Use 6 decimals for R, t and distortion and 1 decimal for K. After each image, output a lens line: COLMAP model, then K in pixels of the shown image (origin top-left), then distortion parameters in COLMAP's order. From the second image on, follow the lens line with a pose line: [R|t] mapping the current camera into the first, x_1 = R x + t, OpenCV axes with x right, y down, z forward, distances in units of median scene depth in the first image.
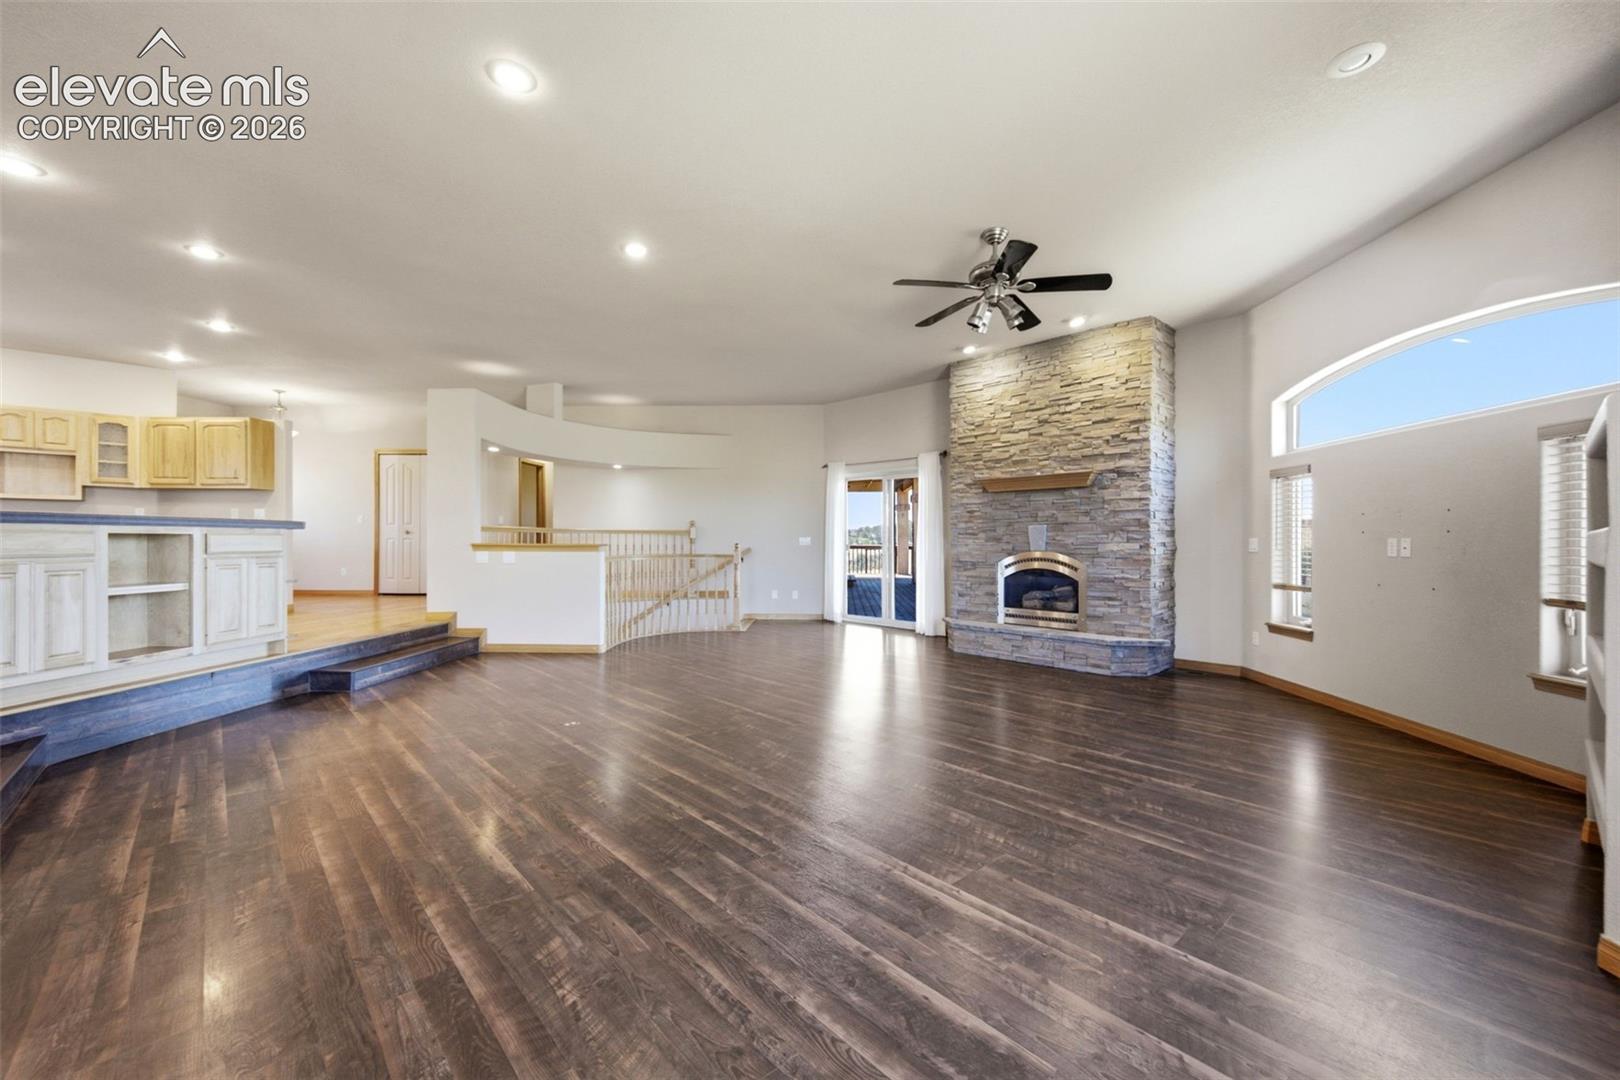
lens RADIAL K [[670.4, 0, 809.9], [0, 670.4, 536.7], [0, 0, 1]] dist [-0.000231, -0.000187]
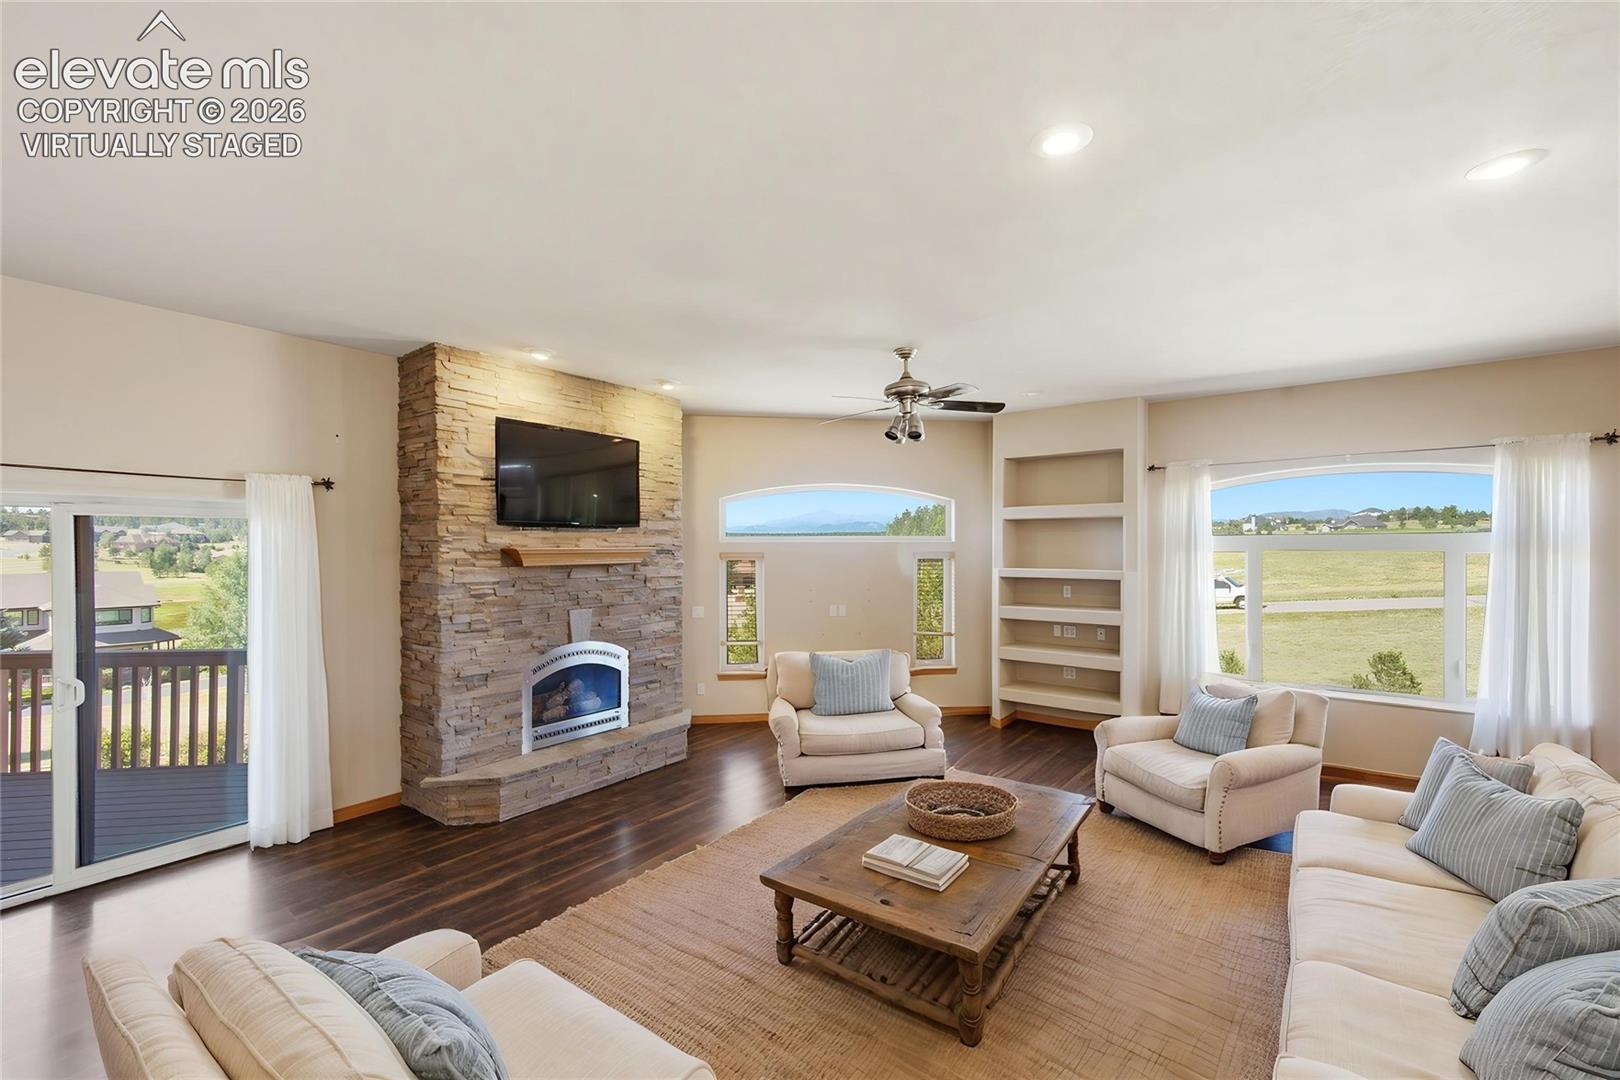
lens RADIAL K [[670.4, 0, 809.7], [0, 670.4, 546.8], [0, 0, 1]] dist [-0.000231, -0.000187]
pose [[-0.200346, -0.003853, 0.979718, -0.466563], [-0.004811, 0.999984, 0.002949, -0.091228], [-0.979713, -0.004122, -0.200361, 0.863614]]
